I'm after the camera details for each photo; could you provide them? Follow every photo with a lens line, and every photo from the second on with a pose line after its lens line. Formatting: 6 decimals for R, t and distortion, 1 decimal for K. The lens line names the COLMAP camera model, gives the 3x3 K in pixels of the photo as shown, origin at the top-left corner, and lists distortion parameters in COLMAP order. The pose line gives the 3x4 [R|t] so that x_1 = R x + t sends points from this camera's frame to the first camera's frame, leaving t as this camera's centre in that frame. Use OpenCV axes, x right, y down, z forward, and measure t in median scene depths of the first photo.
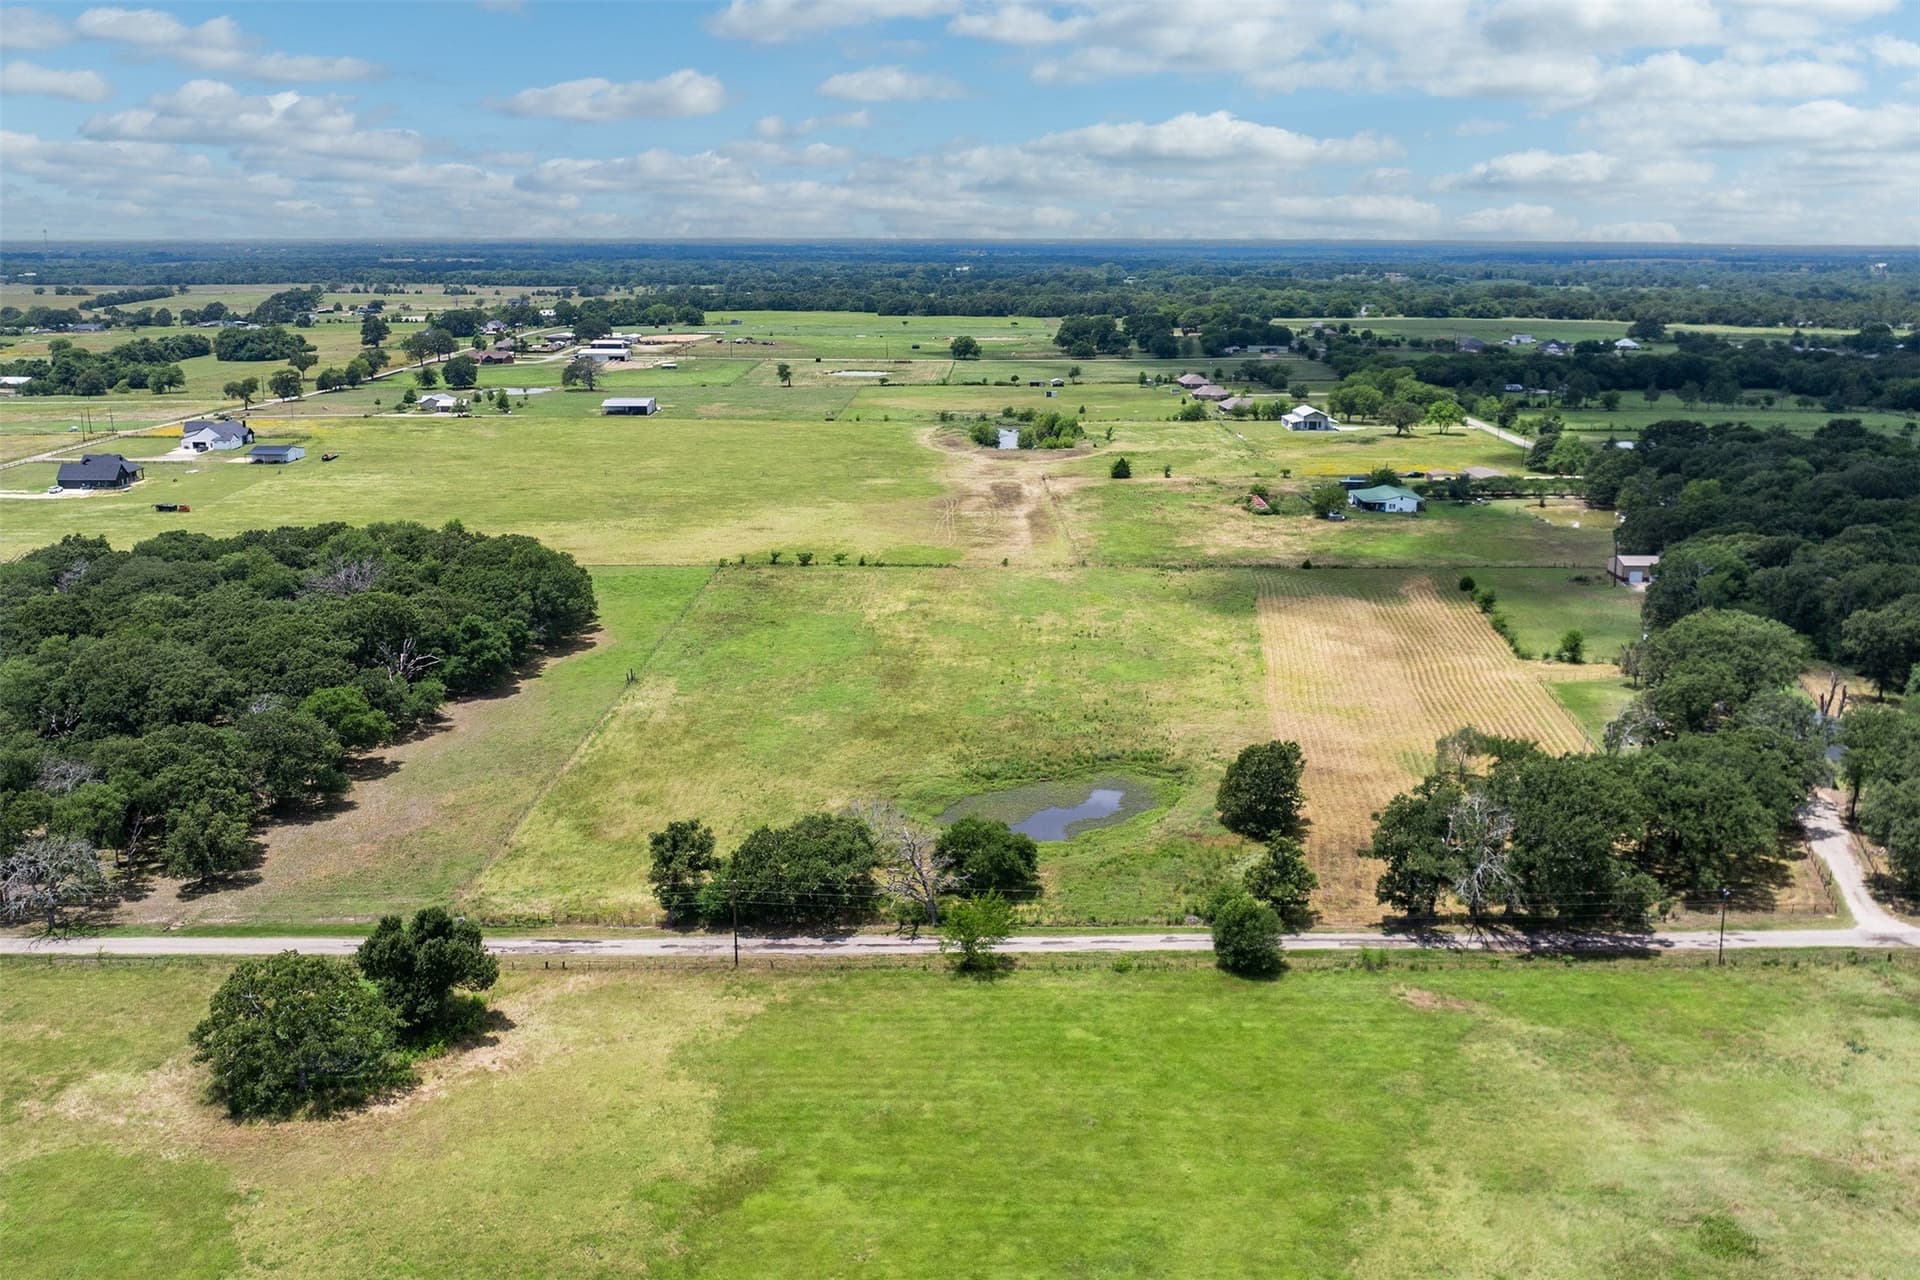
lens RADIAL K [[1590.2, 0, 1045.3], [0, 1590.2, 638.9], [0, 0, 1]] dist [-0.016027, -0.013545]
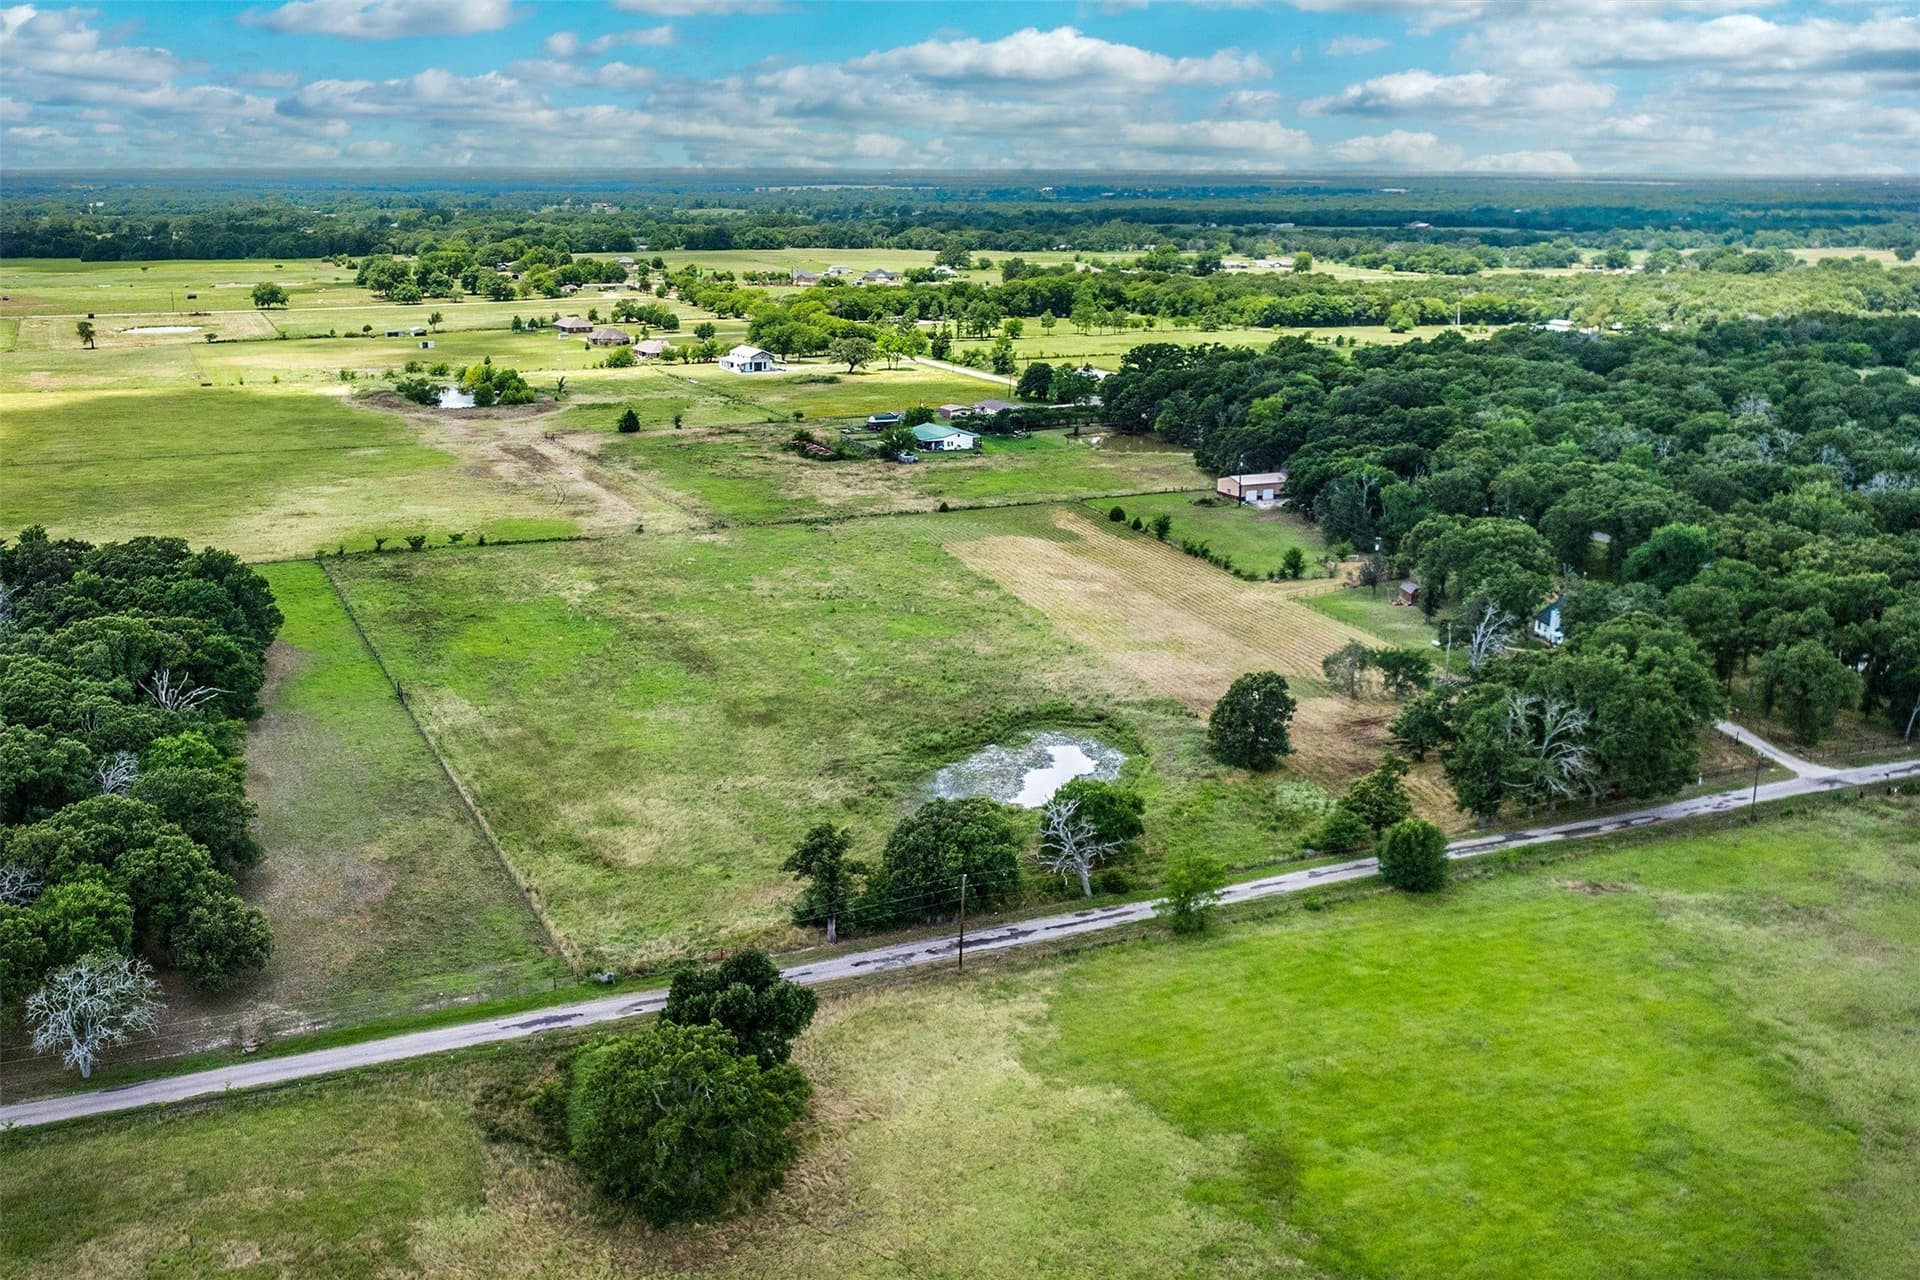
lens RADIAL K [[1732.0, 0, 911.5], [0, 1732.0, 610.3], [0, 0, 1]] dist [-0.005898, -0.020179]
pose [[0.929419, -0.093850, 0.356892, -0.314420], [0.092236, 0.995503, 0.021581, -0.012830], [-0.357313, 0.012861, 0.933896, 0.046765]]
